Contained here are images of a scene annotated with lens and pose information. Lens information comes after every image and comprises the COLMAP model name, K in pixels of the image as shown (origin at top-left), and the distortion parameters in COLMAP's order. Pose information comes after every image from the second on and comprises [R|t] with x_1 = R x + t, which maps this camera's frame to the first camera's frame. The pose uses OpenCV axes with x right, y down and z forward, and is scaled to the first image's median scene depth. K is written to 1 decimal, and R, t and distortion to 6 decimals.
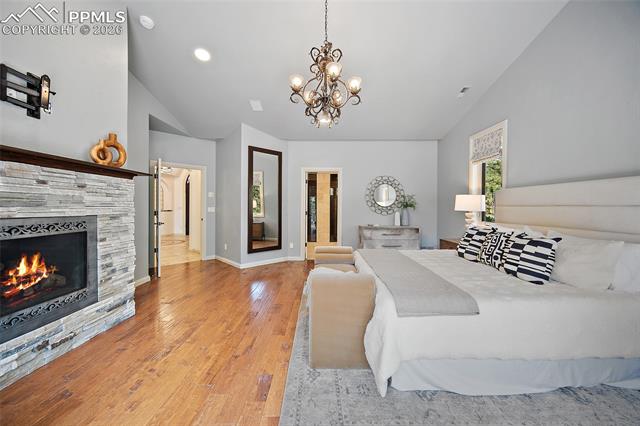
lens RADIAL K [[253.3, 0, 322.2], [0, 253.3, 208.1], [0, 0, 1]] dist [0.002579, -0.000168]
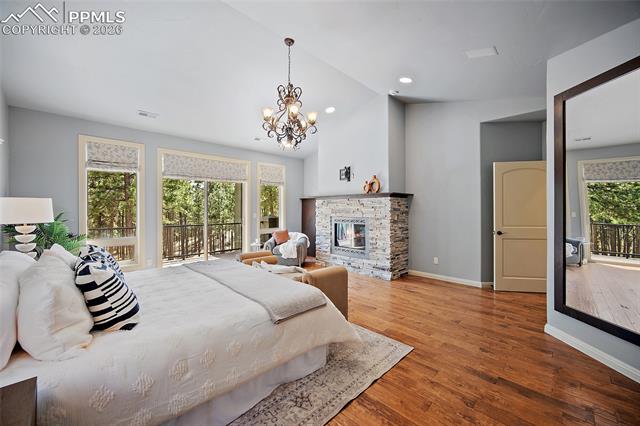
lens RADIAL K [[253.3, 0, 318.0], [0, 253.3, 210.1], [0, 0, 1]] dist [0.002579, -0.000168]
pose [[-0.716360, 0.002178, -0.697728, 0.865151], [-0.003047, 0.999976, 0.006250, -0.045076], [0.697724, 0.006603, -0.716336, 2.240976]]
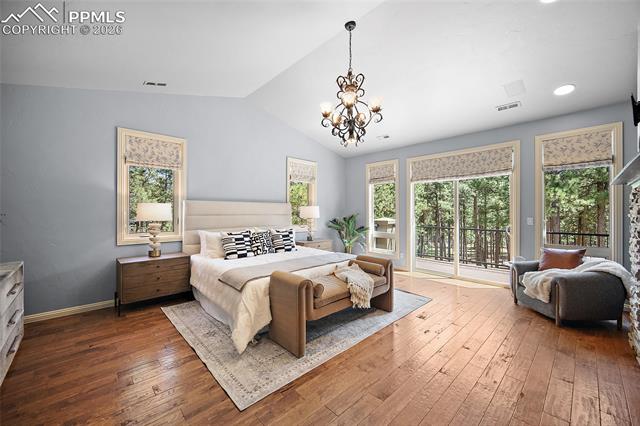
lens RADIAL K [[253.3, 0, 315.5], [0, 253.3, 211.2], [0, 0, 1]] dist [0.002579, -0.000168]
pose [[-0.676396, -0.004251, 0.736526, -0.792796], [-0.000537, 0.999986, 0.005279, -0.050545], [-0.736538, 0.003175, -0.676389, 2.110049]]
